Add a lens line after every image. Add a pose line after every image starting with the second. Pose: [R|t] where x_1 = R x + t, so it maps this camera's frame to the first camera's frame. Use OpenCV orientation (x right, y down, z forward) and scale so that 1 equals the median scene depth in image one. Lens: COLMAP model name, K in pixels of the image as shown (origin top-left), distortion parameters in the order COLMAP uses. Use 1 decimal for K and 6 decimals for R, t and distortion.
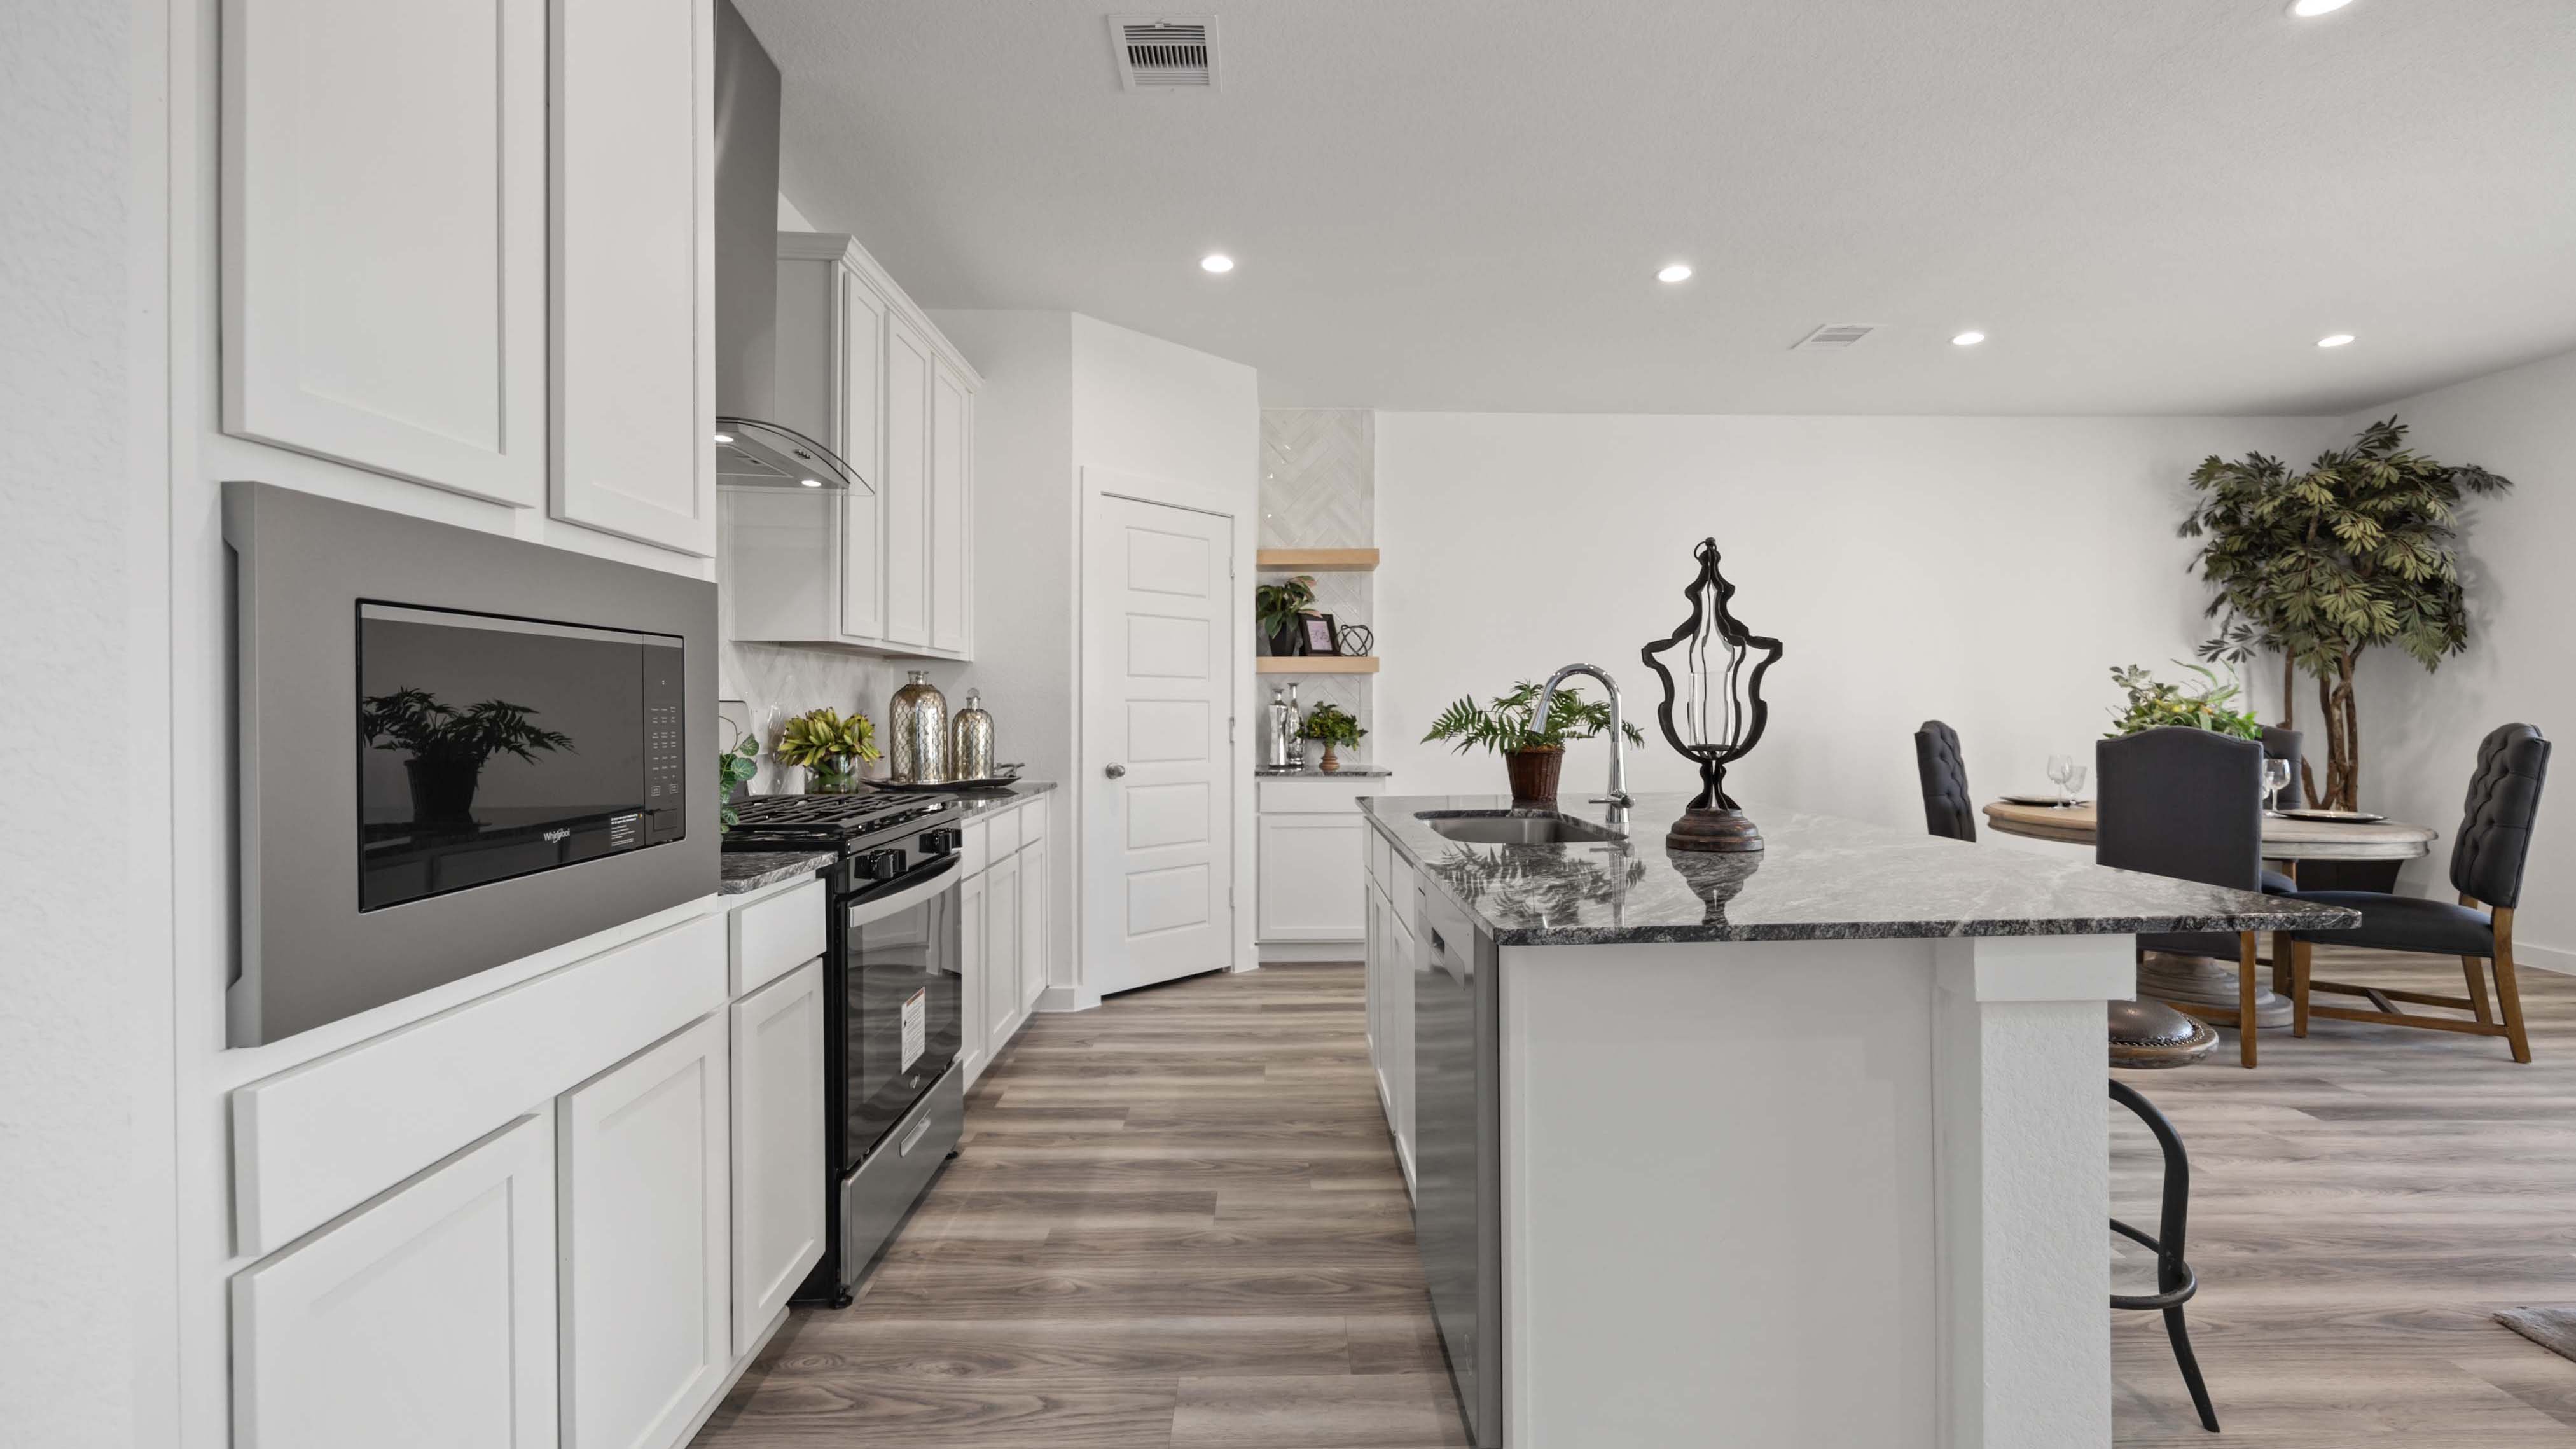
lens RADIAL K [[1063.9, 0, 1290.4], [0, 1063.9, 707.4], [0, 0, 1]] dist [0.001375, -0.000041]
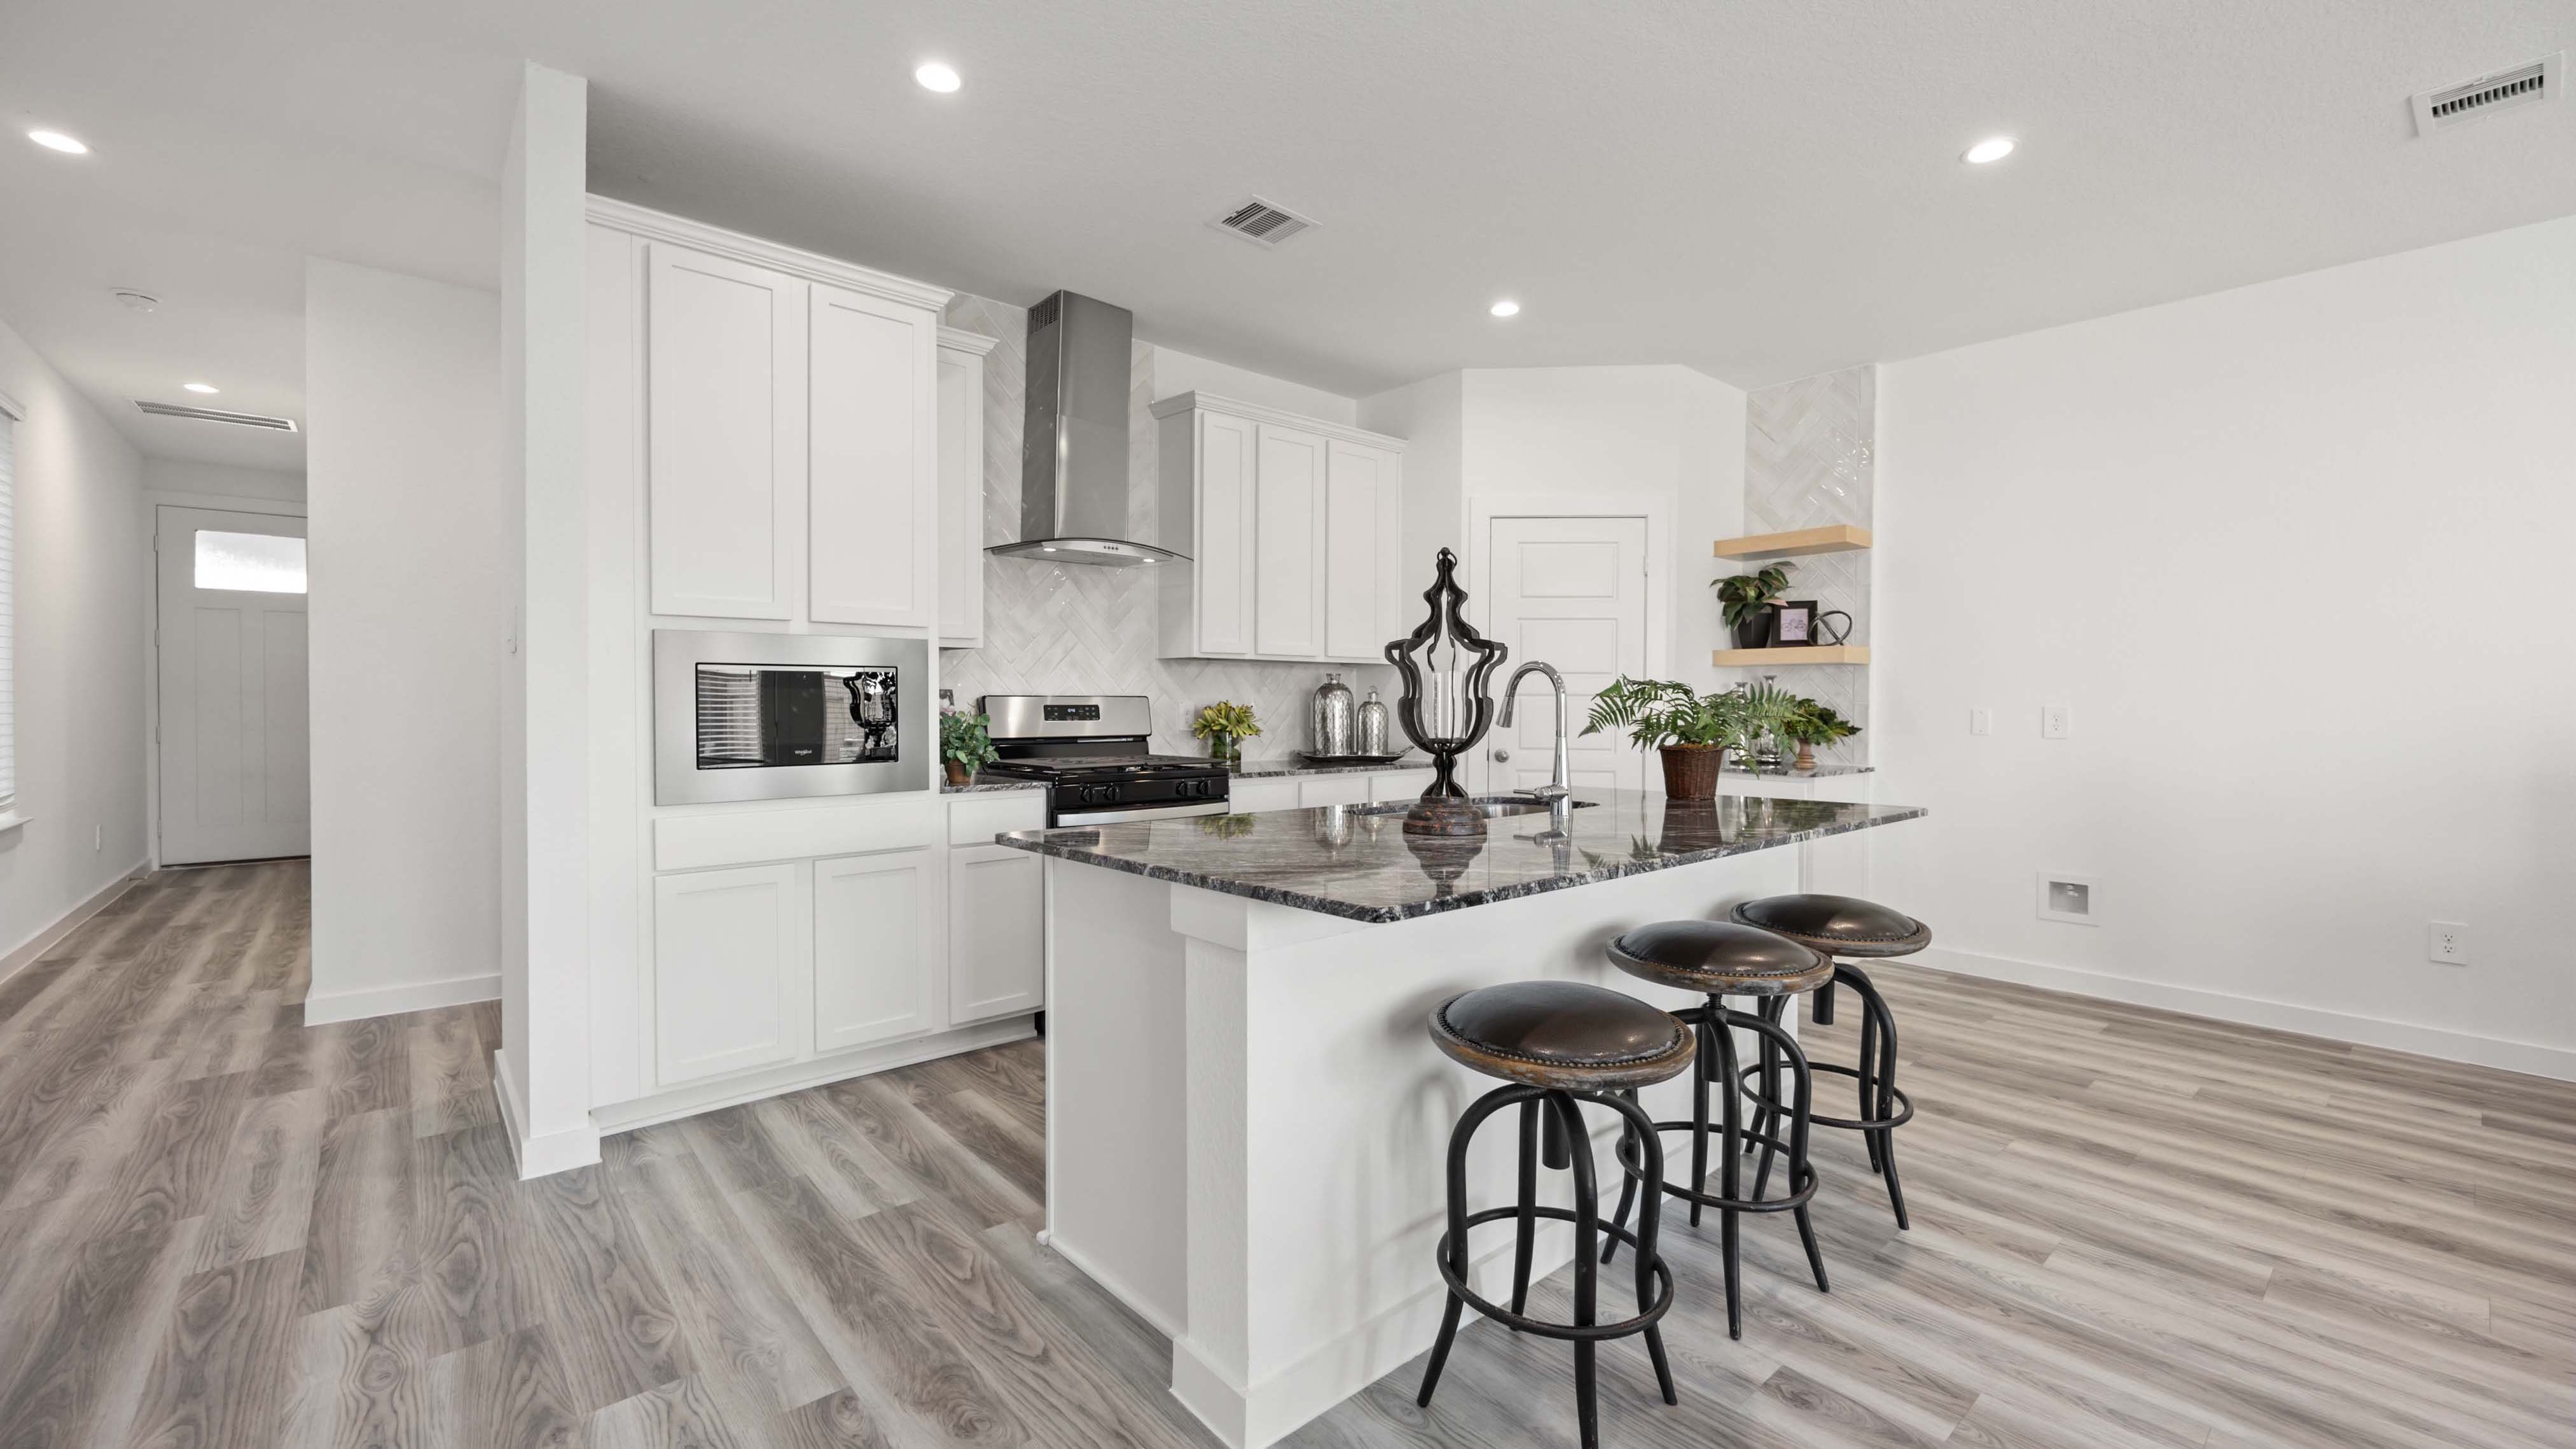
lens RADIAL K [[1036.1, 0, 1286.9], [0, 1036.1, 713.3], [0, 0, 1]] dist [0.001203, -0.000041]
pose [[0.641864, 0.013136, -0.766706, 0.473557], [-0.002894, 0.999888, 0.014709, -0.002058], [0.766813, -0.007222, 0.641829, 0.082390]]
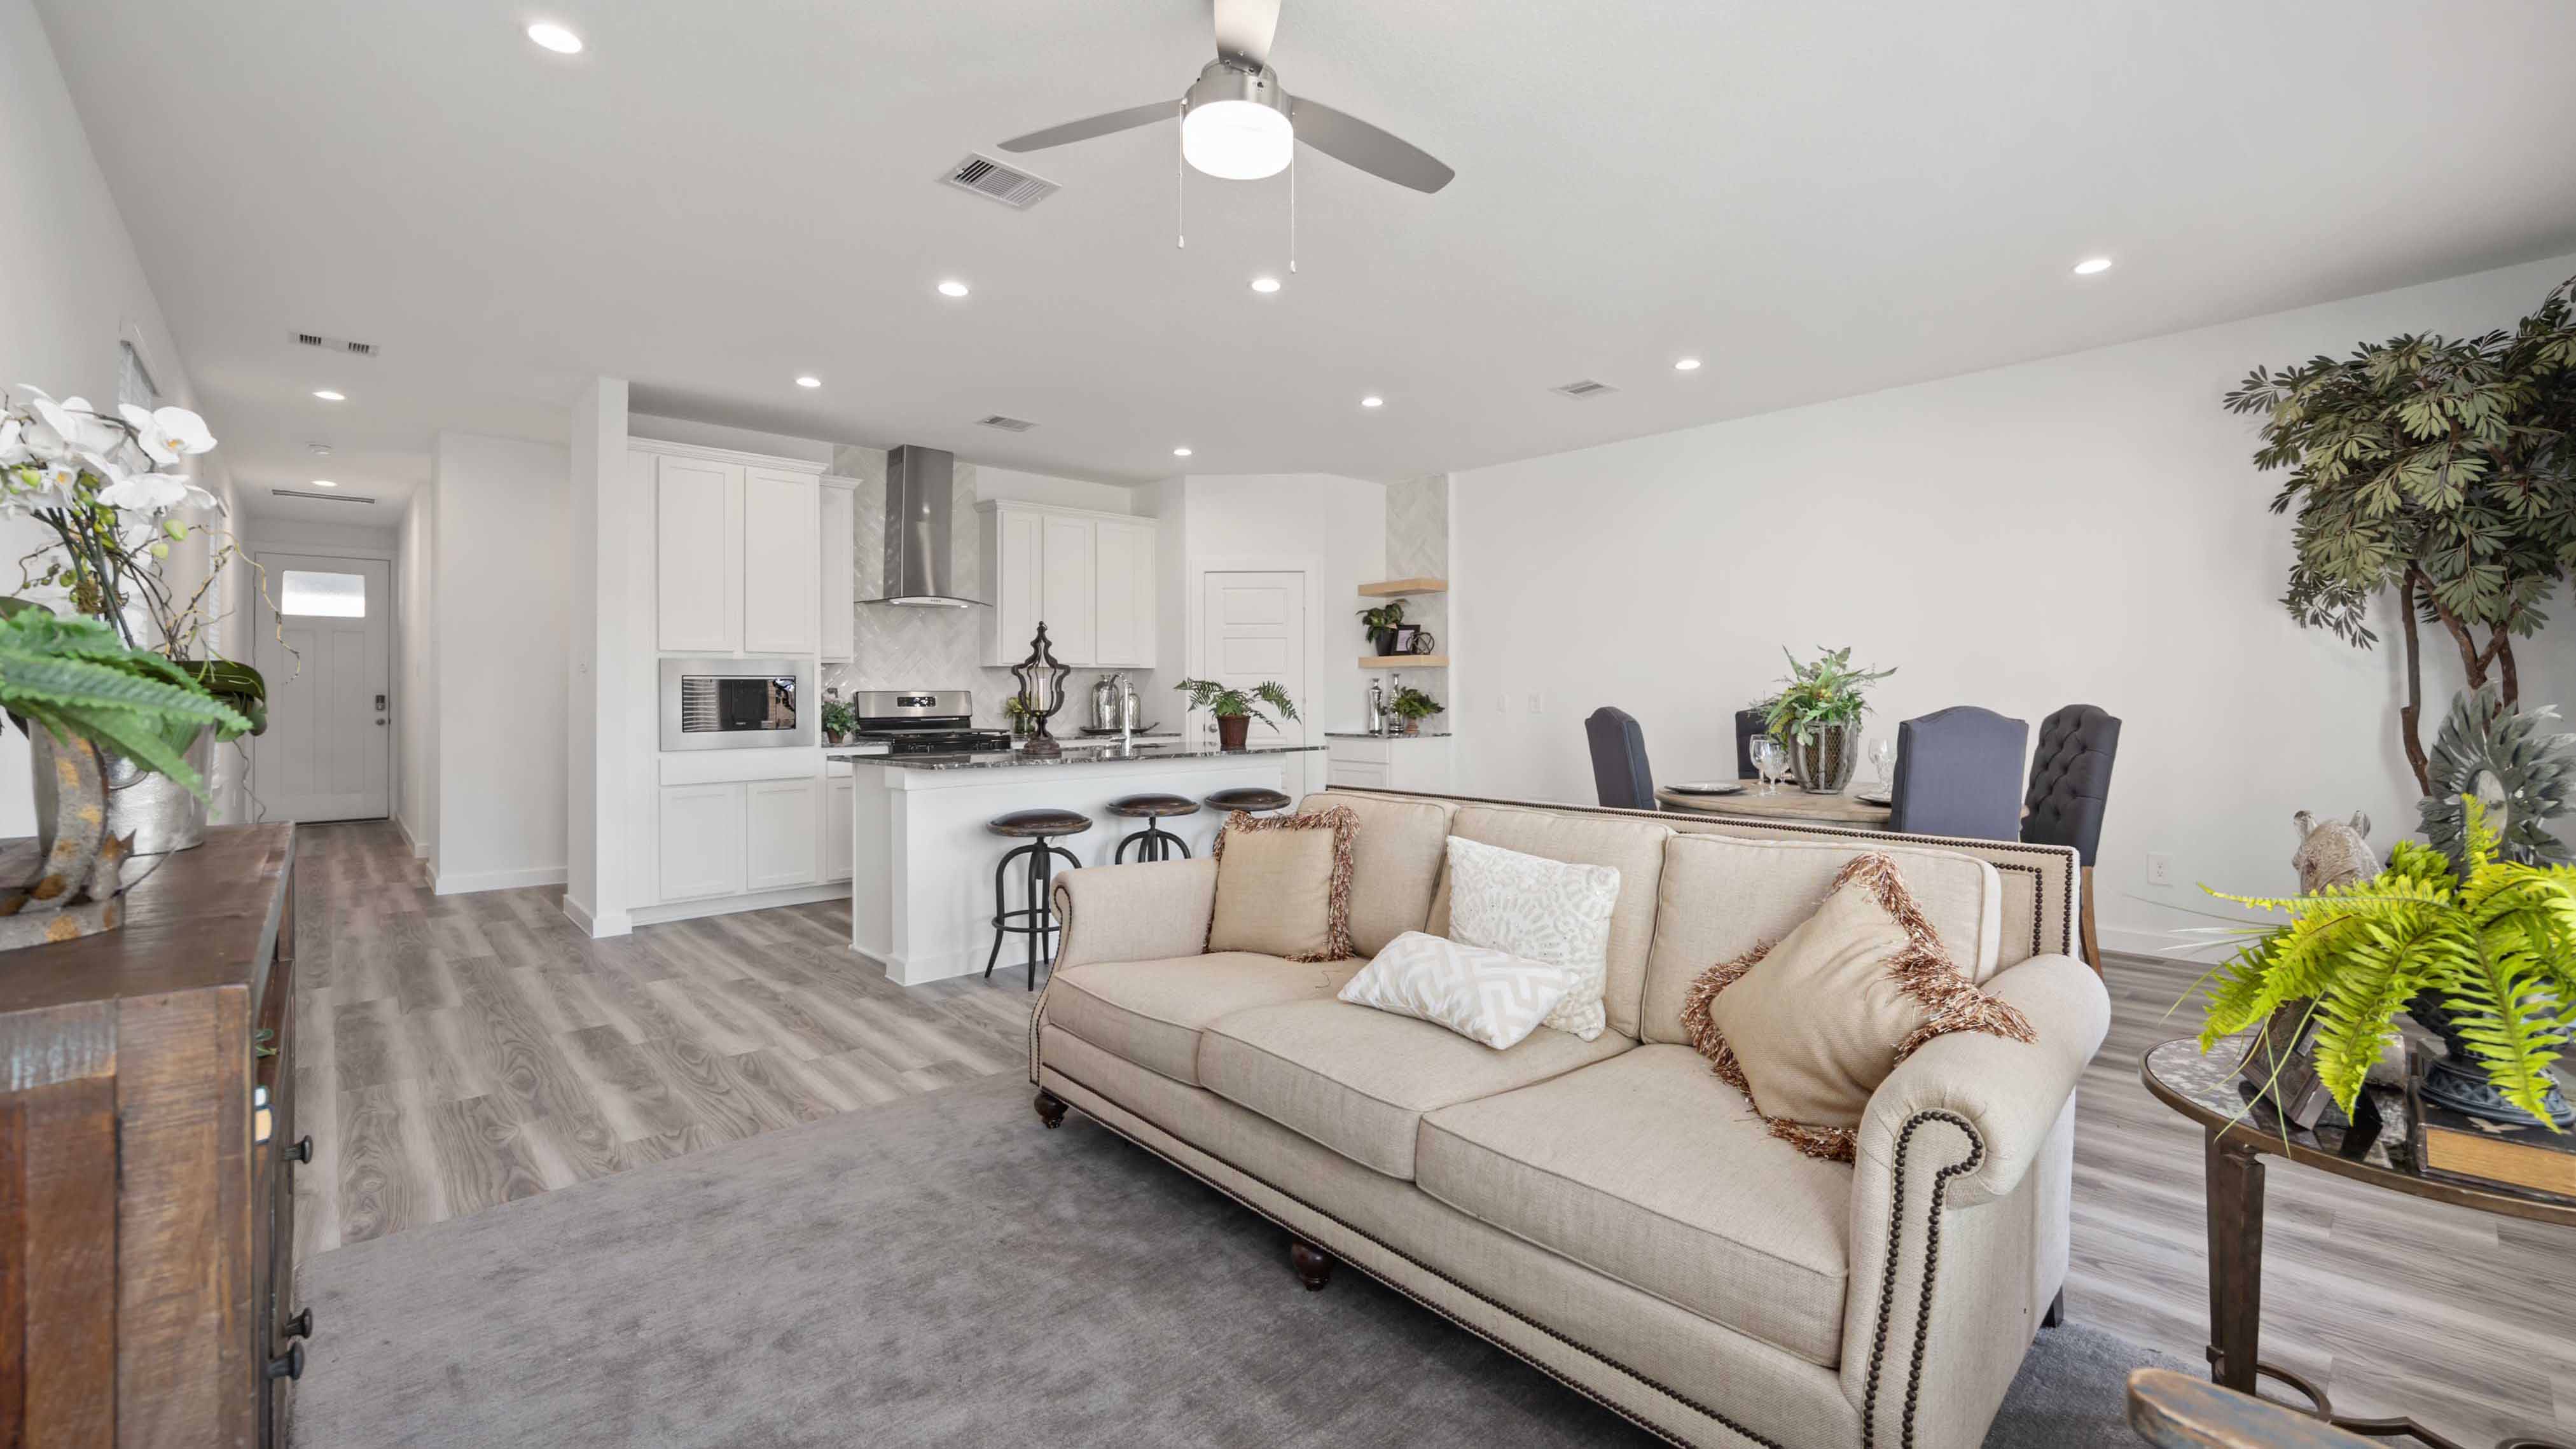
lens RADIAL K [[1066.6, 0, 1296.7], [0, 1066.6, 683.1], [0, 0, 1]] dist [0.000790, 0.000114]
pose [[0.661418, -0.009314, -0.749959, 1.078039], [0.005542, 0.999956, -0.007530, -0.001174], [0.749997, 0.000824, 0.661441, -0.054674]]
